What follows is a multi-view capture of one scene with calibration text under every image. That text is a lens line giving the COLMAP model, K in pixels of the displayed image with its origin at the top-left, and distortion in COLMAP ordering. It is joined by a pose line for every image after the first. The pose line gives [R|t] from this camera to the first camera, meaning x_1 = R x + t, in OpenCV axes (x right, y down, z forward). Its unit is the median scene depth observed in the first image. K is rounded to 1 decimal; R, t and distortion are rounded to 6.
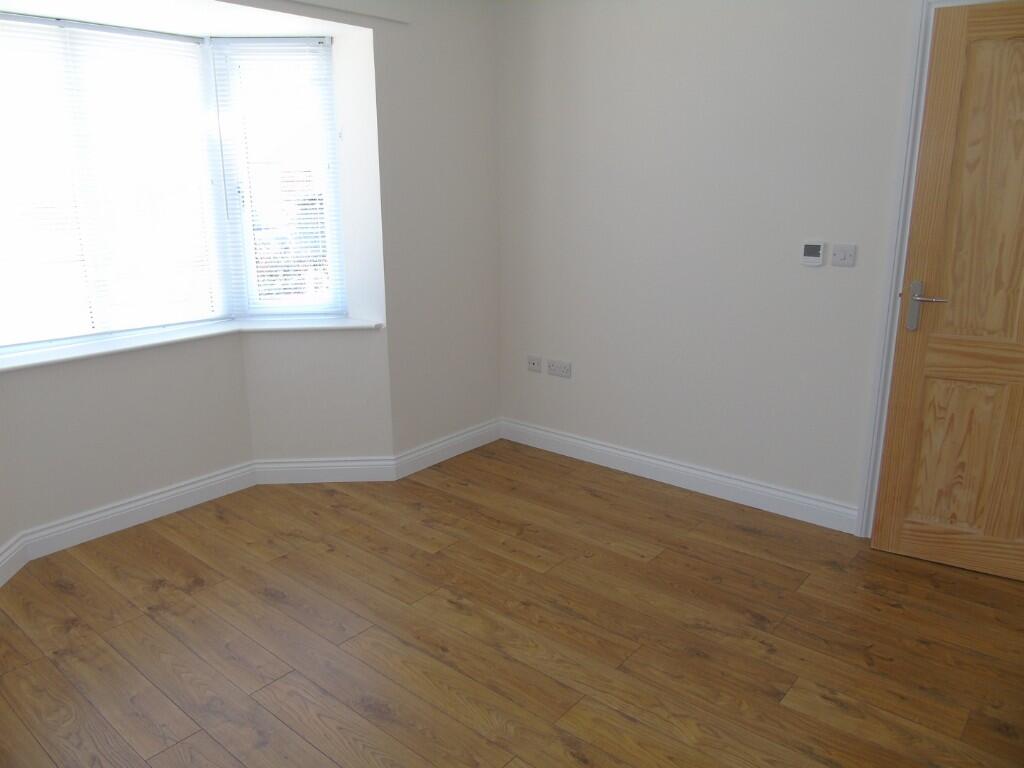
lens RADIAL K [[749.9, 0, 507.4], [0, 749.9, 382.1], [0, 0, 1]] dist [-0.031758, -0.002387]
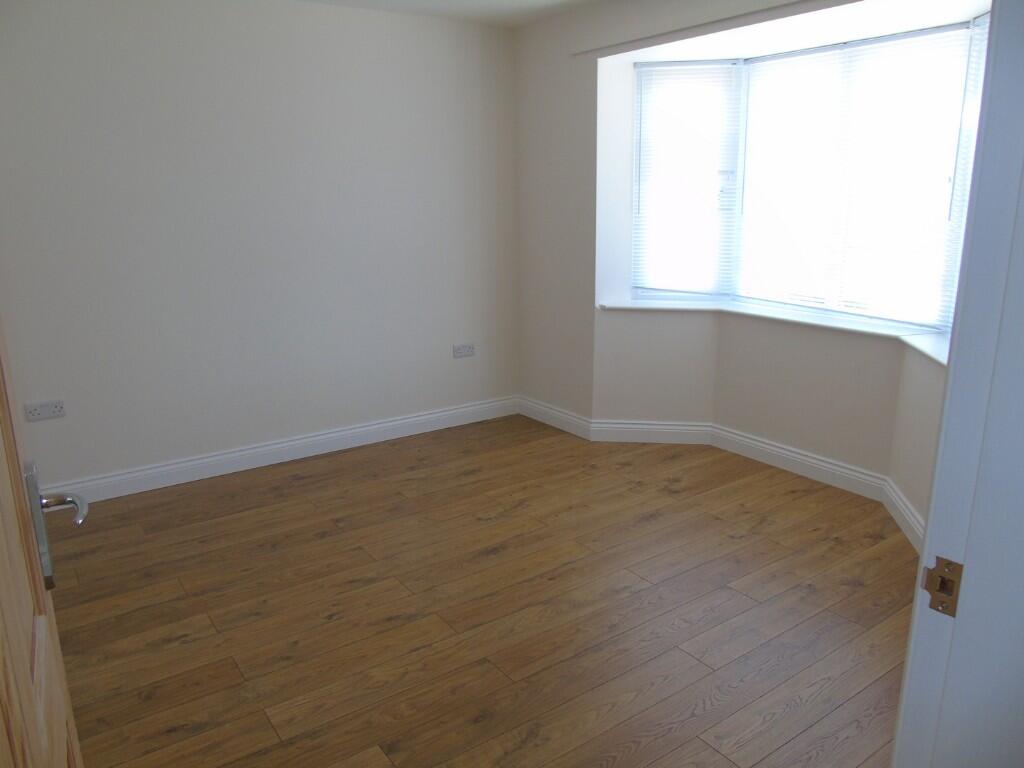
lens RADIAL K [[749.9, 0, 507.4], [0, 749.9, 382.1], [0, 0, 1]] dist [-0.031758, -0.002387]
pose [[-0.246541, 0.251689, -0.935879, 0.812172], [-0.239523, 0.919905, 0.310491, -0.235851], [0.939067, 0.300713, -0.166509, 0.876199]]
